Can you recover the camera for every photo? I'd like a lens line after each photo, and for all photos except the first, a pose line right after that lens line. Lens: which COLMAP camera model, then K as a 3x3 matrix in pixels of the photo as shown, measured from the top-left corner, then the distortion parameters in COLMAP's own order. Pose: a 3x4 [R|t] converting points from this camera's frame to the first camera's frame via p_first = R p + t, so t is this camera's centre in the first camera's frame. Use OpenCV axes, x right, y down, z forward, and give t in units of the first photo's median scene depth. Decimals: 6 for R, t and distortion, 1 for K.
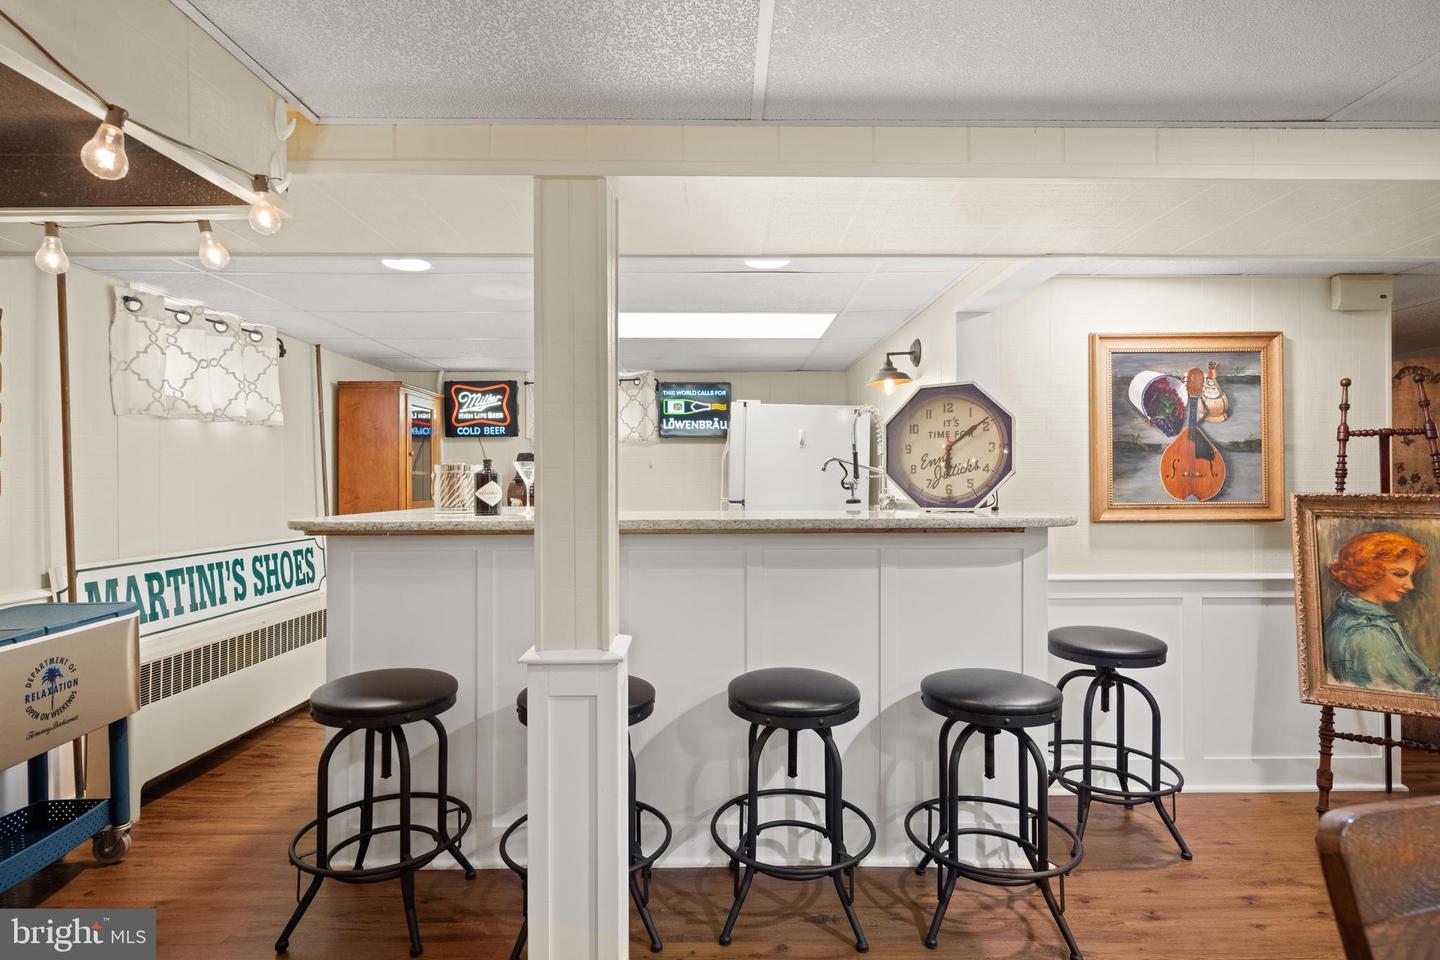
lens RADIAL K [[714.1, 0, 724.1], [0, 714.1, 483.7], [0, 0, 1]] dist [-0.003219, 0.000695]
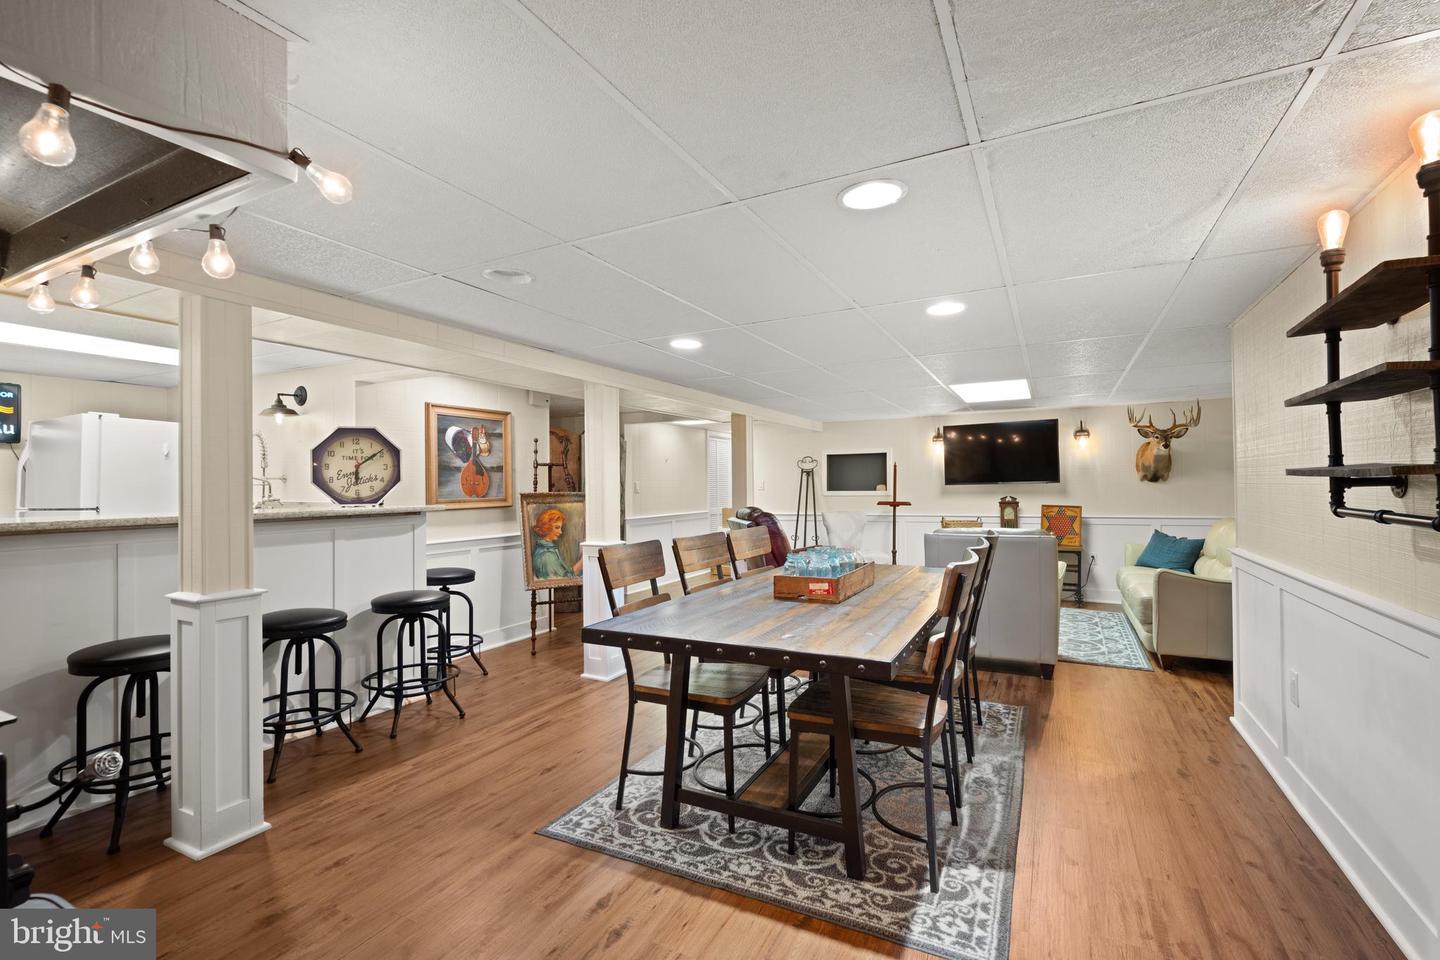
lens RADIAL K [[646.0, 0, 715.1], [0, 646.0, 478.2], [0, 0, 1]] dist [-0.000726, 0.000040]
pose [[0.482739, 0.008685, 0.875721, -0.555807], [0.009517, 0.999840, -0.015161, 0.005106], [-0.875713, 0.015653, 0.482579, -0.395047]]
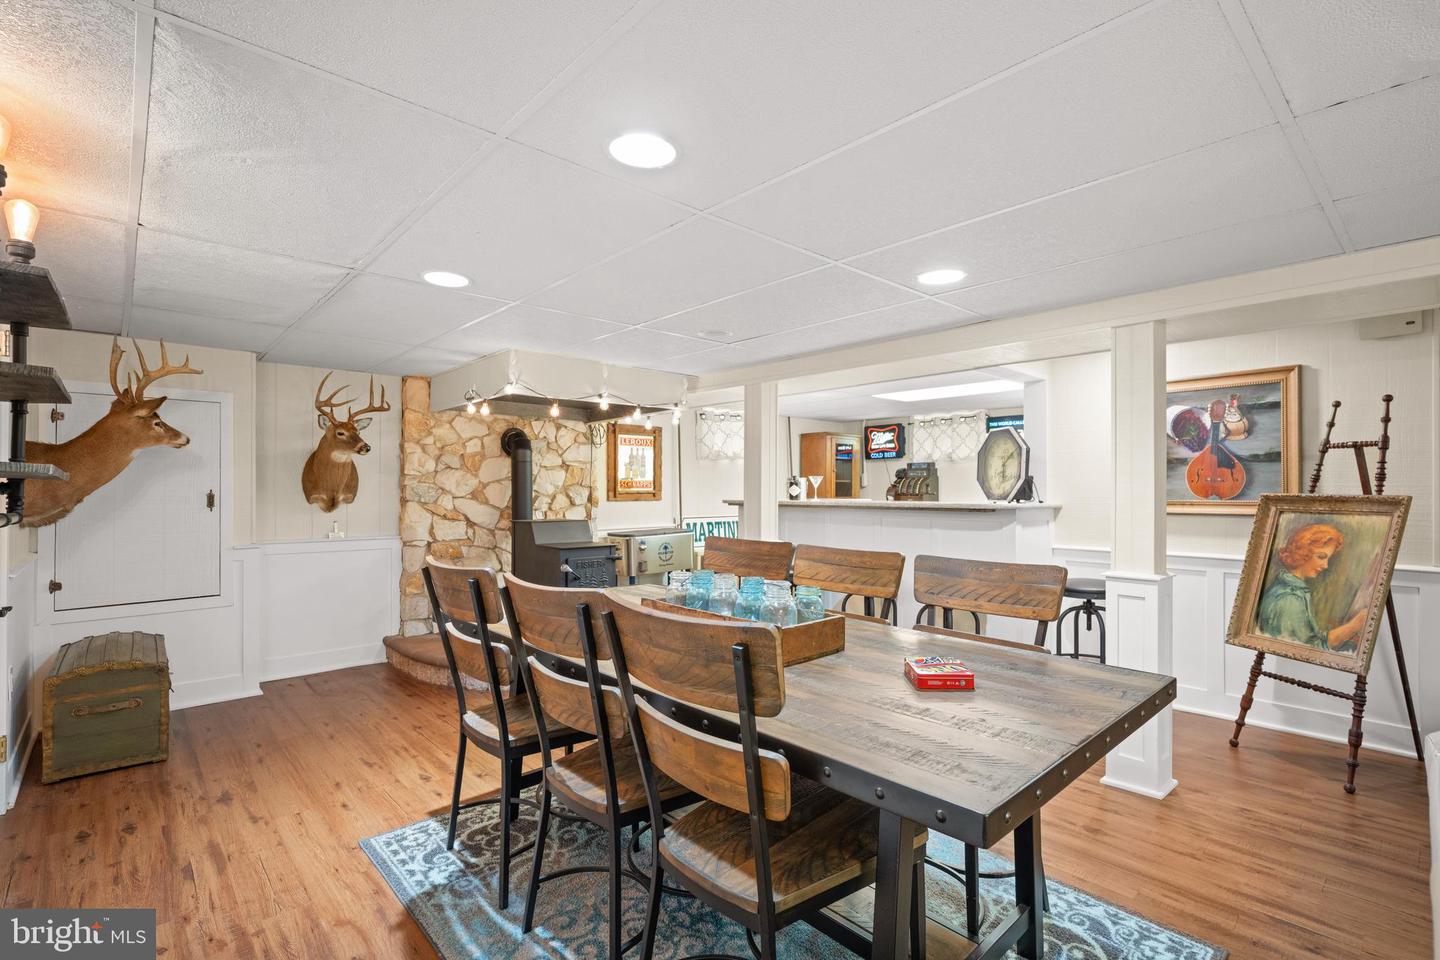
lens RADIAL K [[646.0, 0, 711.5], [0, 646.0, 484.0], [0, 0, 1]] dist [-0.000726, 0.000040]
pose [[0.660415, -0.001929, -0.750898, 0.998016], [-0.004222, 0.999971, -0.006282, 0.006823], [0.750889, 0.007319, 0.660388, -0.542543]]
